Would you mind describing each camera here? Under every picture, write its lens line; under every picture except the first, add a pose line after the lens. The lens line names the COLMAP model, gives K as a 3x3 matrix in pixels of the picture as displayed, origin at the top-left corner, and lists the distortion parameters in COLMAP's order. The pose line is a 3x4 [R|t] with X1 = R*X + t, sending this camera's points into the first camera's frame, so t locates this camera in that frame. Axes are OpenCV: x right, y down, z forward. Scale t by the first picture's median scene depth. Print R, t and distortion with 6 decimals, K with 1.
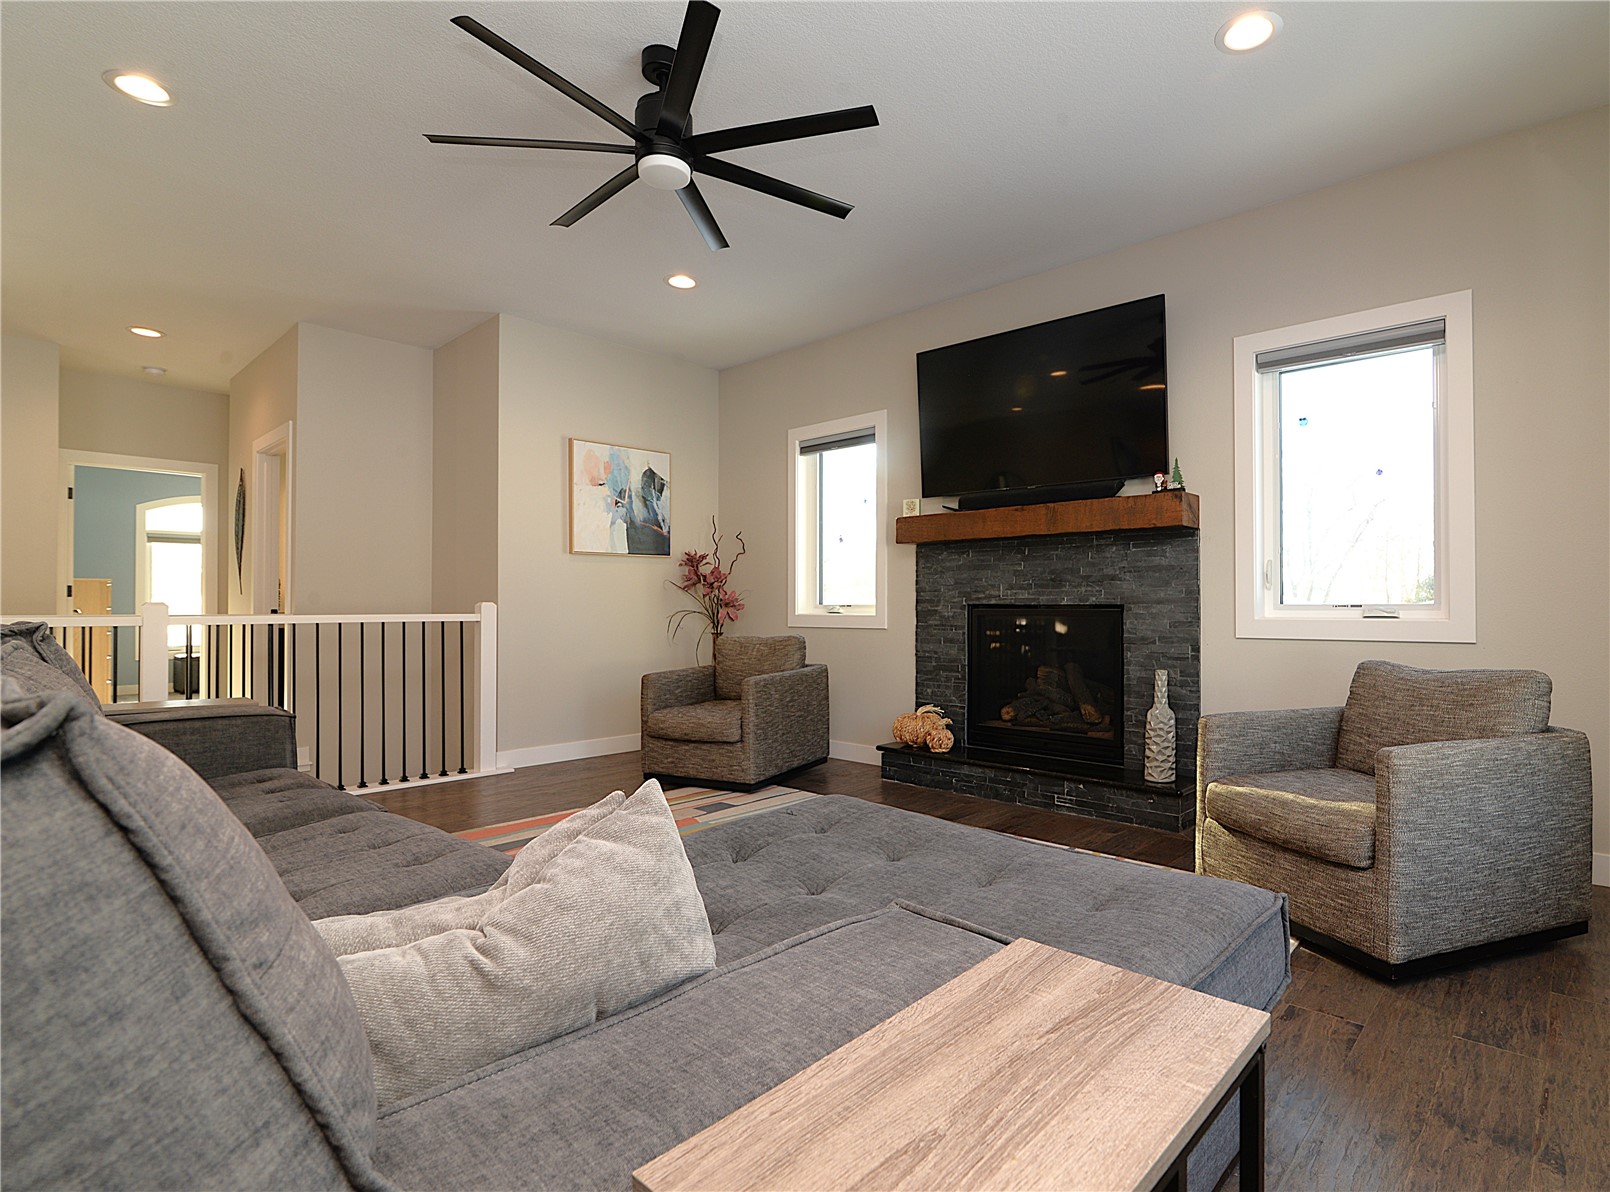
lens RADIAL K [[824.4, 0, 805.0], [0, 824.4, 596.0], [0, 0, 1]] dist [-0.002763, -0.000041]
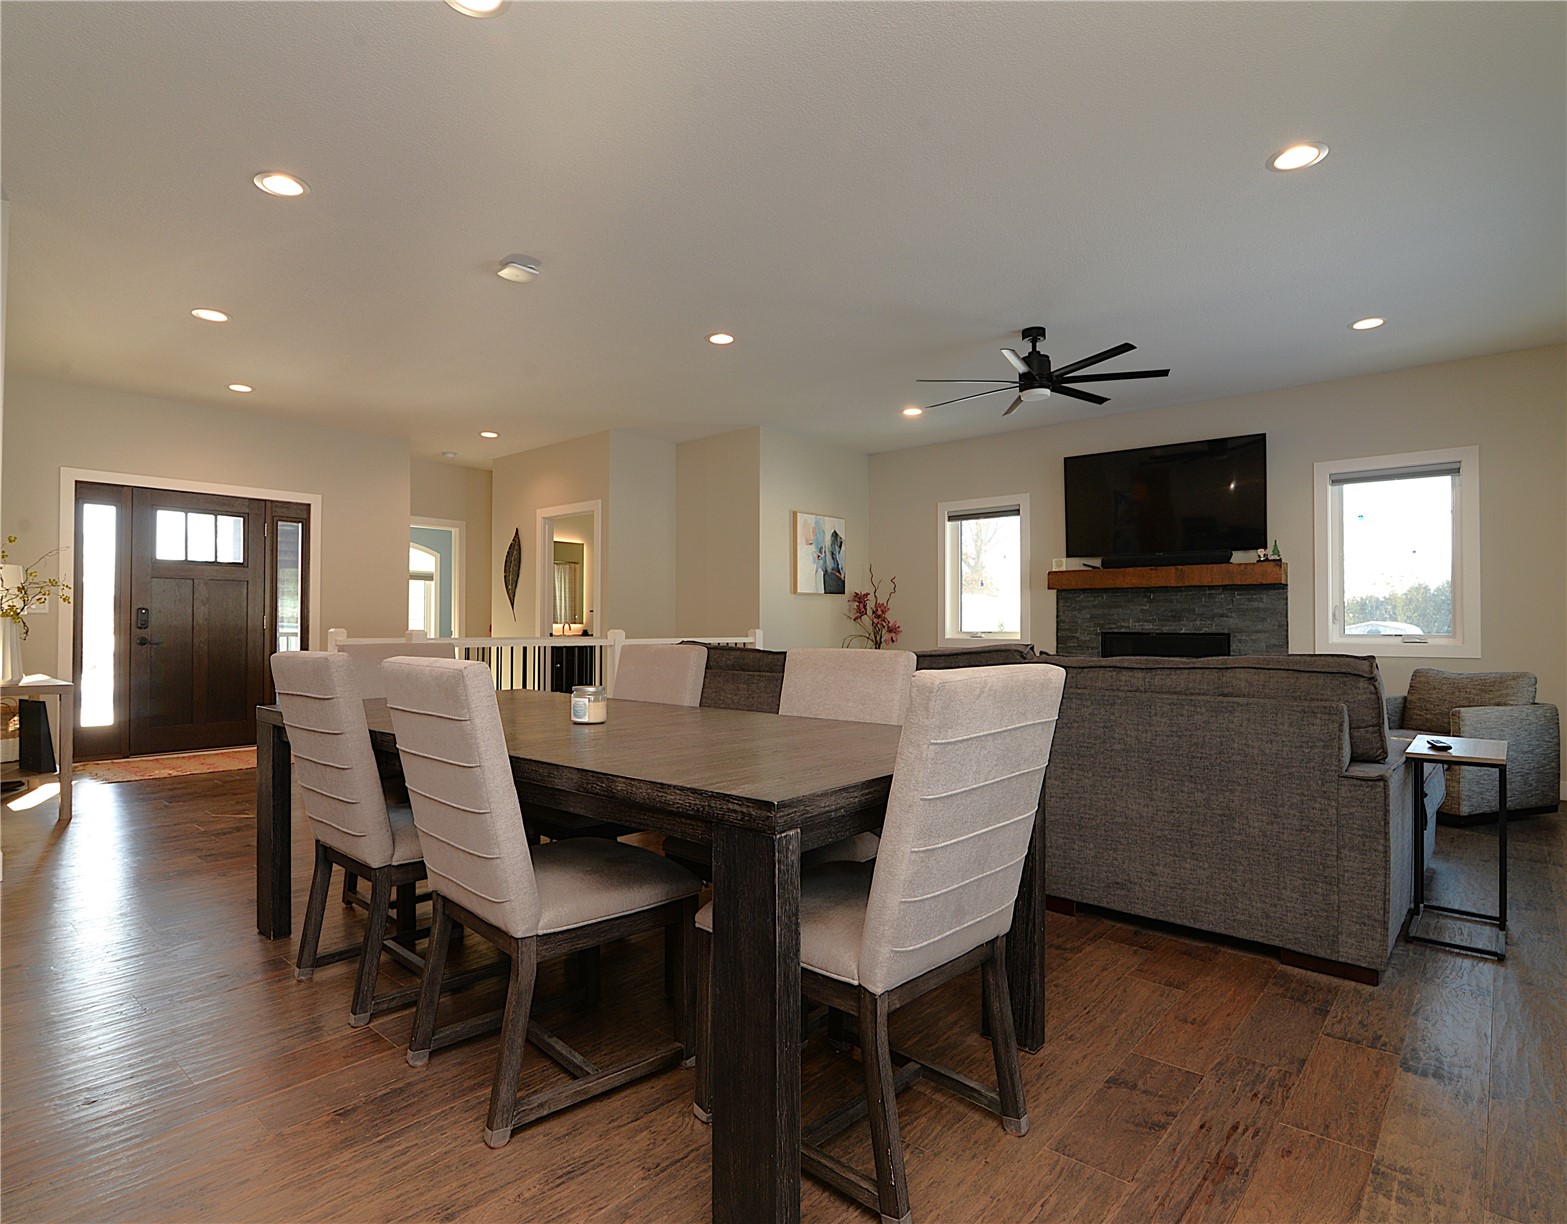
lens RADIAL K [[812.1, 0, 712.9], [0, 812.1, 616.0], [0, 0, 1]] dist [0.001842, 0.000026]
pose [[0.999937, 0.004660, -0.010255, -0.491002], [-0.004696, 0.999983, -0.003430, -0.010632], [0.010239, 0.003478, 0.999942, -0.450158]]
